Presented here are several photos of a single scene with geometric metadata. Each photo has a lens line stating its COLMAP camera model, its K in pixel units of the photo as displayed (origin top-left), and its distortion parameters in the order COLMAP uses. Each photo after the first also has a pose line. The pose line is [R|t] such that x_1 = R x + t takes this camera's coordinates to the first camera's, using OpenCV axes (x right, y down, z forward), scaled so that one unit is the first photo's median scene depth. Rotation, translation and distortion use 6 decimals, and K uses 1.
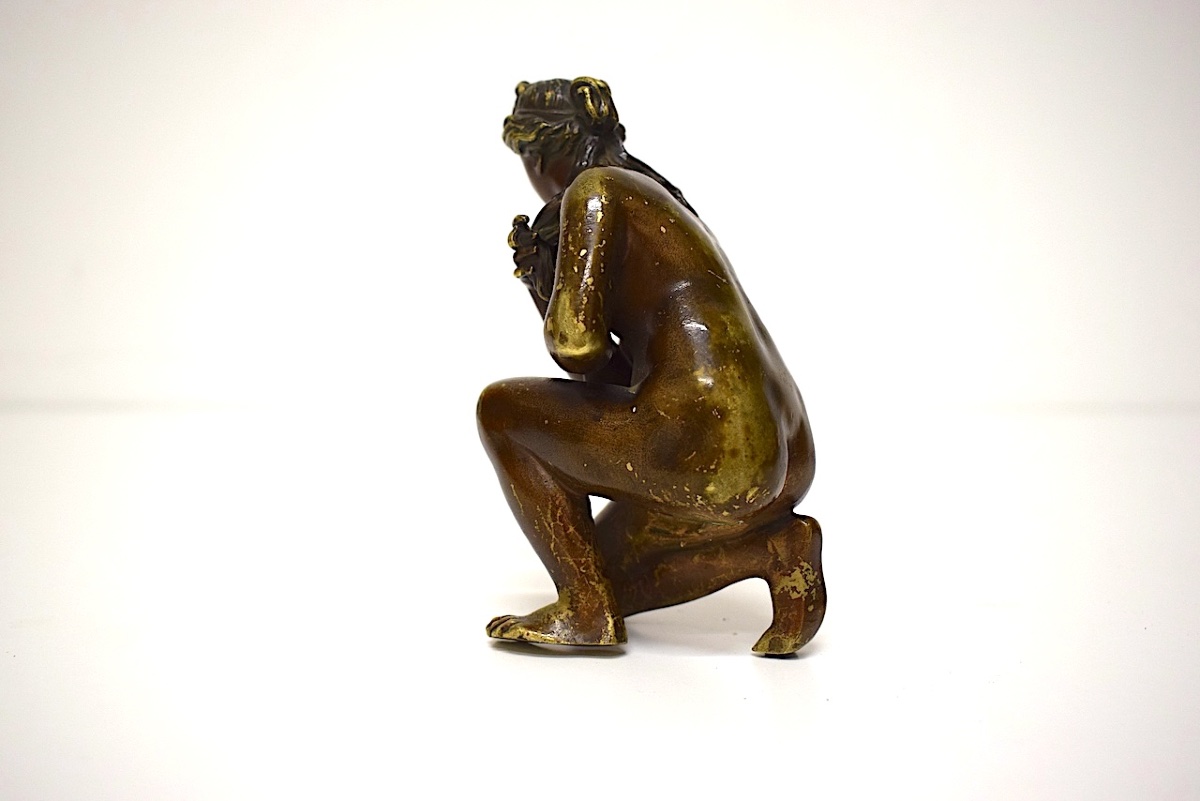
lens RADIAL K [[1323.9, 0, 600.6], [0, 1323.9, 394.8], [0, 0, 1]] dist [-0.012772, 0.000000]
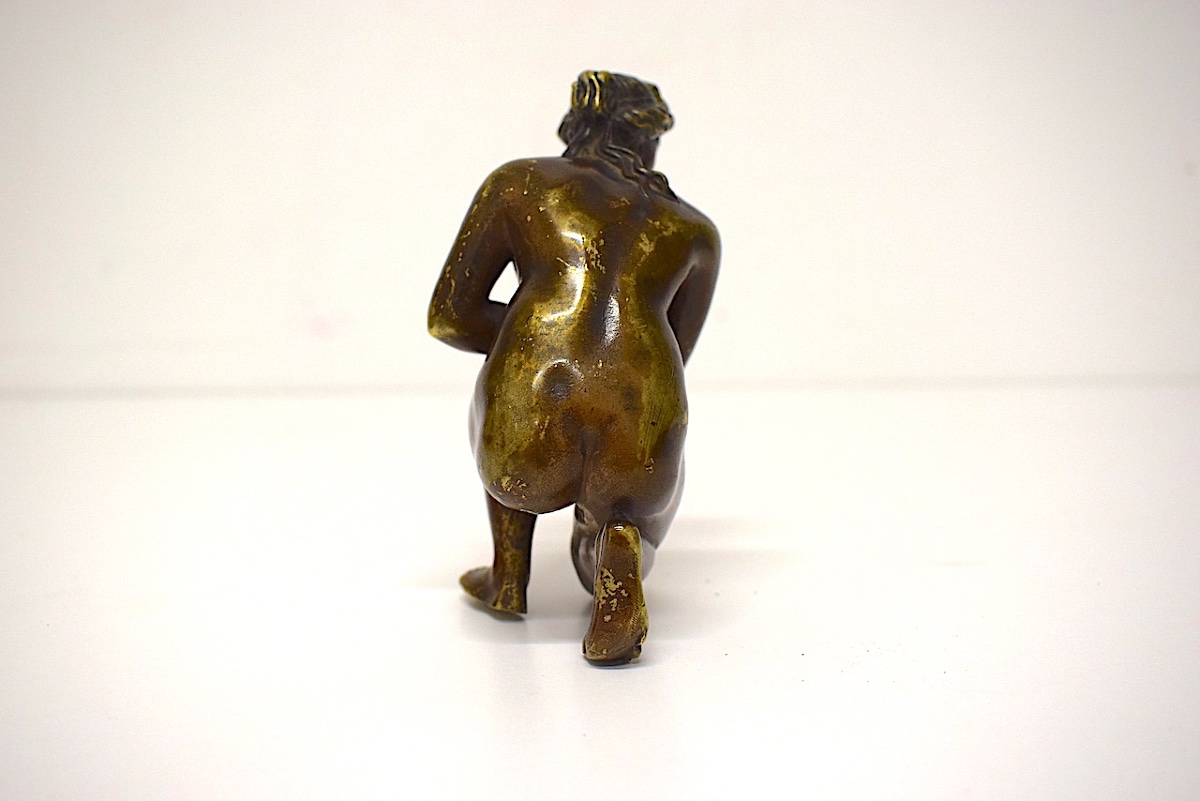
lens RADIAL K [[1197.6, 0, 600.0], [0, 1197.6, 402.7], [0, 0, 1]] dist [-0.078798, 0.000000]
pose [[0.562664, 0.087820, -0.822008, 0.853155], [-0.061173, 0.996038, 0.064540, -0.045645], [0.824419, 0.013970, 0.565807, 0.525185]]
